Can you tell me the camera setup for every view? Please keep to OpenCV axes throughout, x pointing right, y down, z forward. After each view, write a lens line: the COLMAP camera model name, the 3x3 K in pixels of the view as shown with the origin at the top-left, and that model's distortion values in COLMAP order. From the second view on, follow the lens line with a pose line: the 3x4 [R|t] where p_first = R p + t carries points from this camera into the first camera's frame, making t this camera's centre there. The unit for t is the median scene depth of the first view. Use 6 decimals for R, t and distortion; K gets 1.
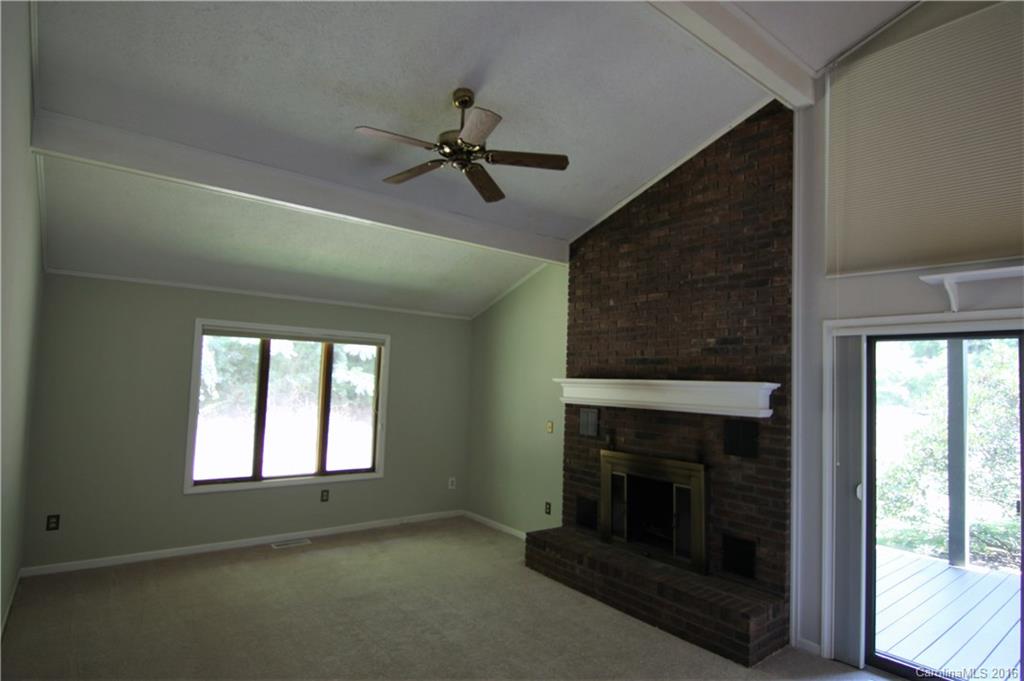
lens RADIAL K [[532.3, 0, 505.9], [0, 532.3, 345.1], [0, 0, 1]] dist [0.001394, 0.000031]
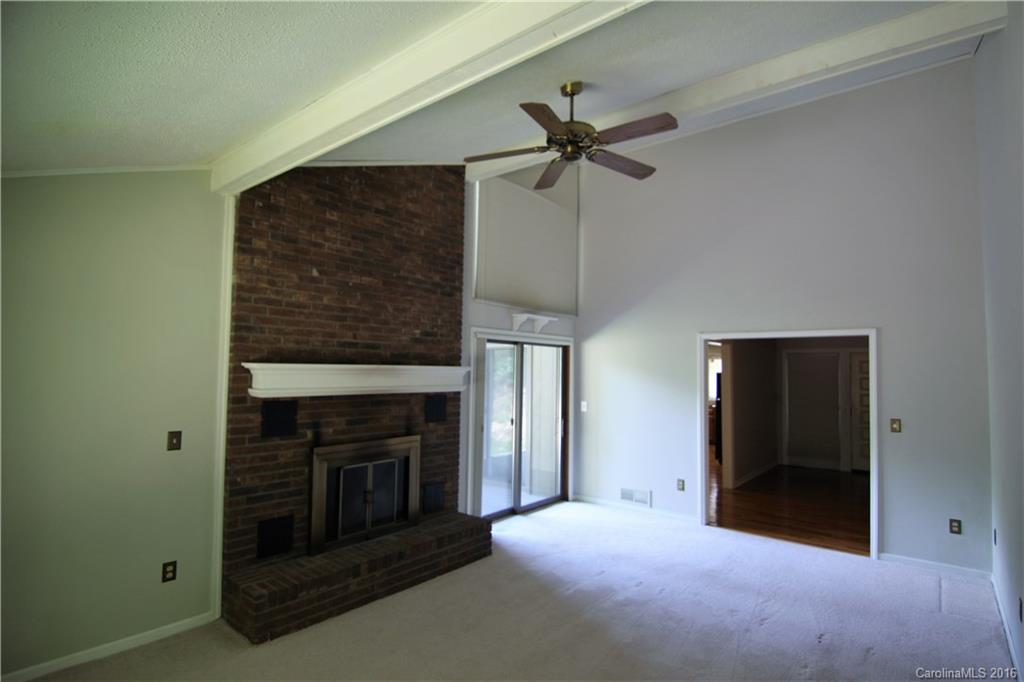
lens RADIAL K [[532.3, 0, 506.8], [0, 532.3, 343.6], [0, 0, 1]] dist [0.001394, 0.000031]
pose [[-0.216592, 0.012205, 0.976186, -0.798504], [-0.087892, 0.995618, -0.031949, 0.037044], [-0.972298, -0.092719, -0.214570, 1.016414]]
